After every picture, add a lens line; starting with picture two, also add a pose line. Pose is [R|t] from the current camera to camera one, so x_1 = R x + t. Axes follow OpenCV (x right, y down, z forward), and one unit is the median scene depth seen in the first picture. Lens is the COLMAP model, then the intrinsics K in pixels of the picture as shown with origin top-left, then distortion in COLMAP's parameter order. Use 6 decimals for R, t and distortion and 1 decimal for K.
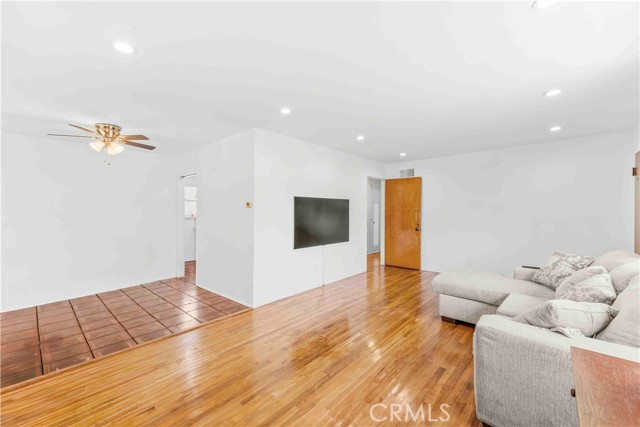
lens RADIAL K [[256.1, 0, 320.0], [0, 256.1, 213.5], [0, 0, 1]] dist [0.029769, -0.007512]
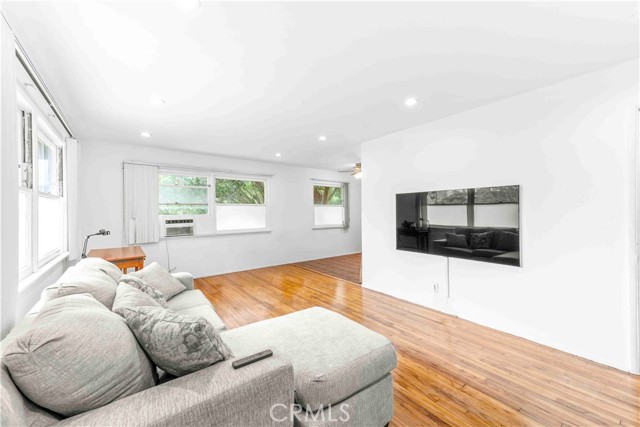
lens RADIAL K [[256.1, 0, 320.0], [0, 256.1, 213.5], [0, 0, 1]] dist [0.029769, -0.007512]
pose [[-0.188935, 0.003928, -0.981982, 0.953209], [-0.005865, 0.999970, 0.005129, 0.003061], [0.981972, 0.006729, -0.188906, 0.970716]]
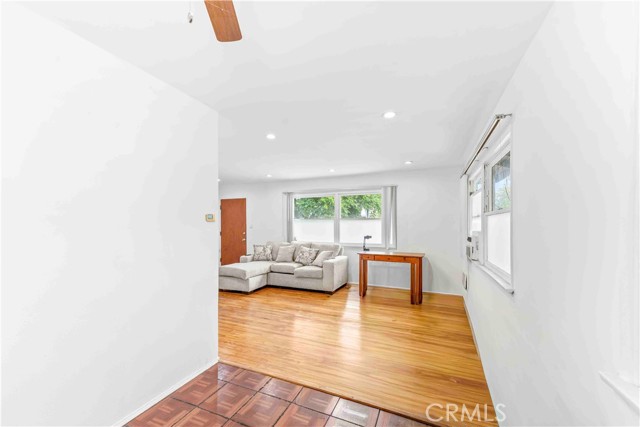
lens RADIAL K [[256.1, 0, 320.0], [0, 256.1, 213.5], [0, 0, 1]] dist [0.029769, -0.007512]
pose [[-0.302536, 0.048714, 0.951892, -0.988693], [0.018503, 0.998805, -0.045234, -0.002896], [-0.952958, 0.003928, -0.303076, 0.891459]]
